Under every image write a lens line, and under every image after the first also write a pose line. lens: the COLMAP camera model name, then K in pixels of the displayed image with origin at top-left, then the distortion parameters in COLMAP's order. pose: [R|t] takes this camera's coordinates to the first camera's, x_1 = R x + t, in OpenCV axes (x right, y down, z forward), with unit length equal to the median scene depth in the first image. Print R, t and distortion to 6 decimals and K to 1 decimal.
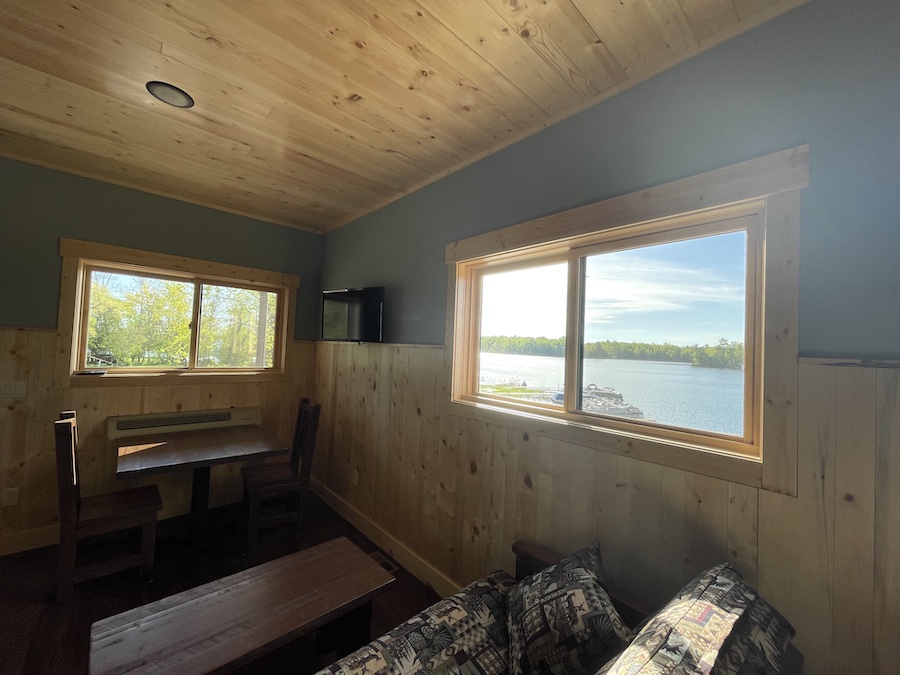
lens RADIAL K [[364.7, 0, 447.7], [0, 364.7, 342.6], [0, 0, 1]] dist [-0.000272, 0.000125]
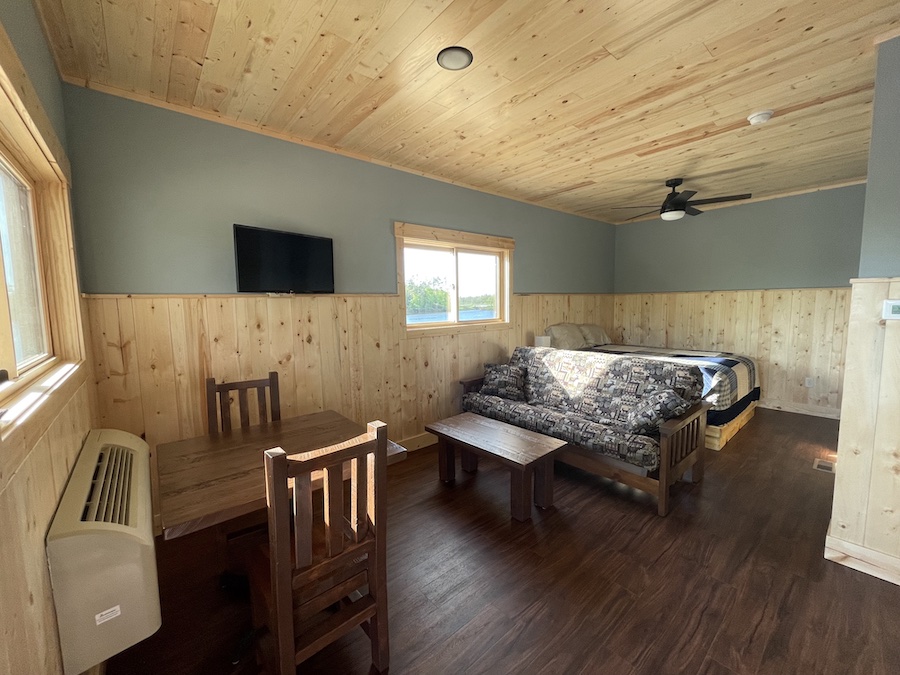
lens RADIAL K [[364.7, 0, 452.3], [0, 364.7, 331.7], [0, 0, 1]] dist [-0.000272, 0.000125]
pose [[0.023388, -0.145982, 0.989011, -1.480819], [-0.015832, 0.989103, 0.146371, -0.061783], [-0.999601, -0.019081, 0.020822, 0.762646]]
